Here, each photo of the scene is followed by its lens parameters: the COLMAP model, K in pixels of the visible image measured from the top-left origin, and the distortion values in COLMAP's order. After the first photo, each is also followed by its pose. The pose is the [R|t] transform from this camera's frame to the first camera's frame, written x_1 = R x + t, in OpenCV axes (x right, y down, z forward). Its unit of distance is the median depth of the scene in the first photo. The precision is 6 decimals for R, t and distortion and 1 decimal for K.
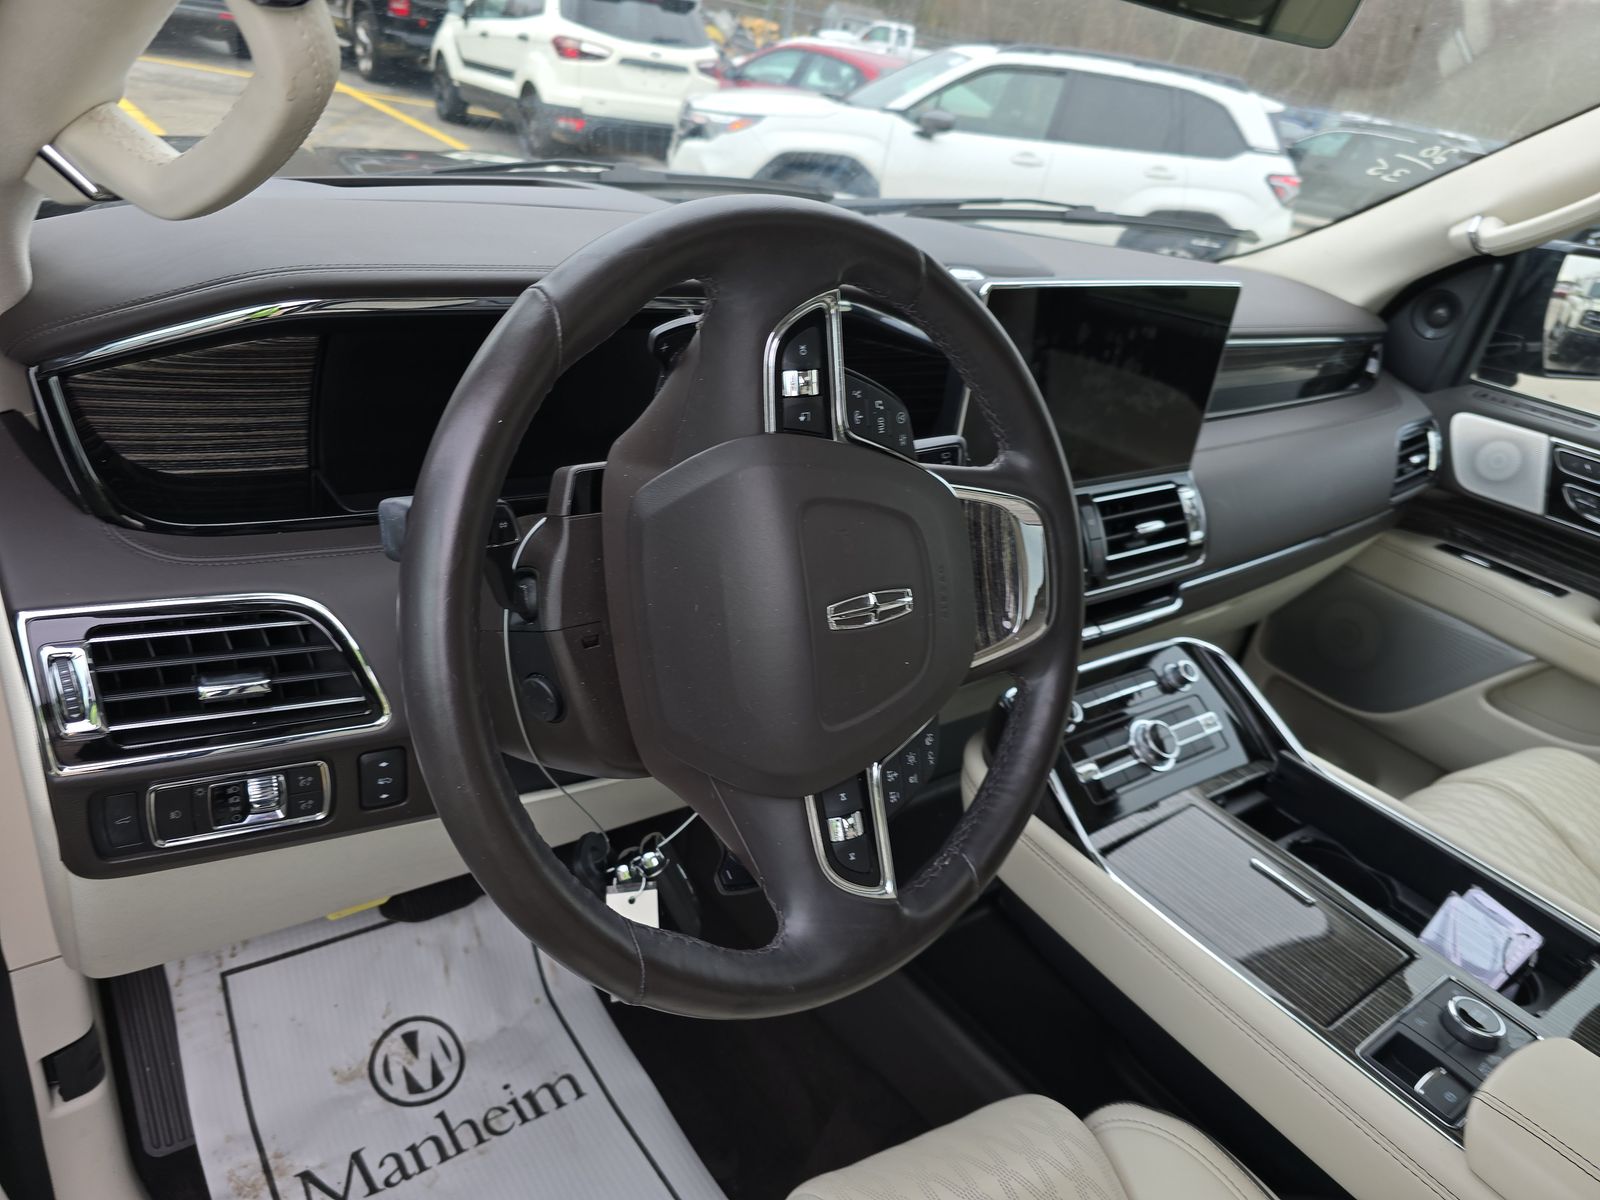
lens RADIAL K [[1087.6, 0, 800.0], [0, 1087.6, 600.0], [0, 0, 1]] dist [0.066657, -0.089186]
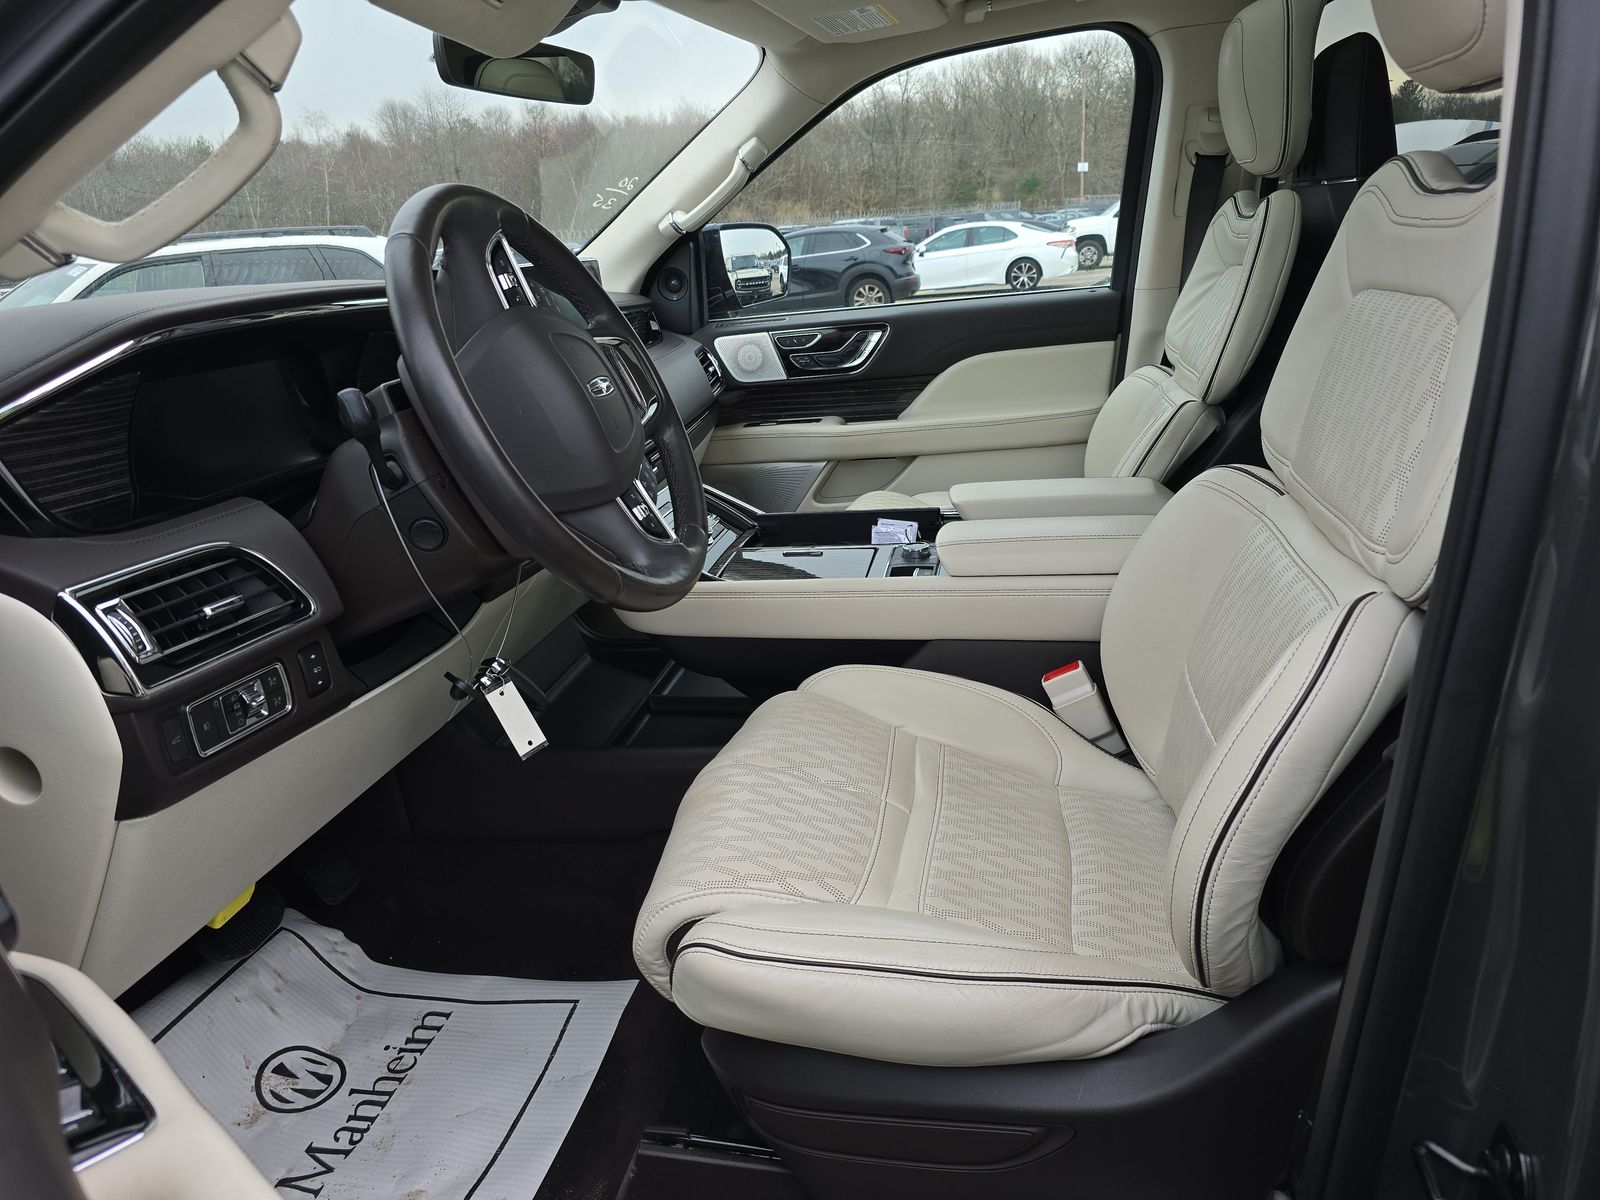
lens RADIAL K [[1058.5, 0, 800.0], [0, 1058.5, 600.0], [0, 0, 1]] dist [0.083577, -0.083394]
pose [[0.714923, -0.413268, 0.563999, -0.406478], [0.476532, 0.878270, 0.039498, 0.196562], [-0.511667, 0.240525, 0.824830, -0.263758]]
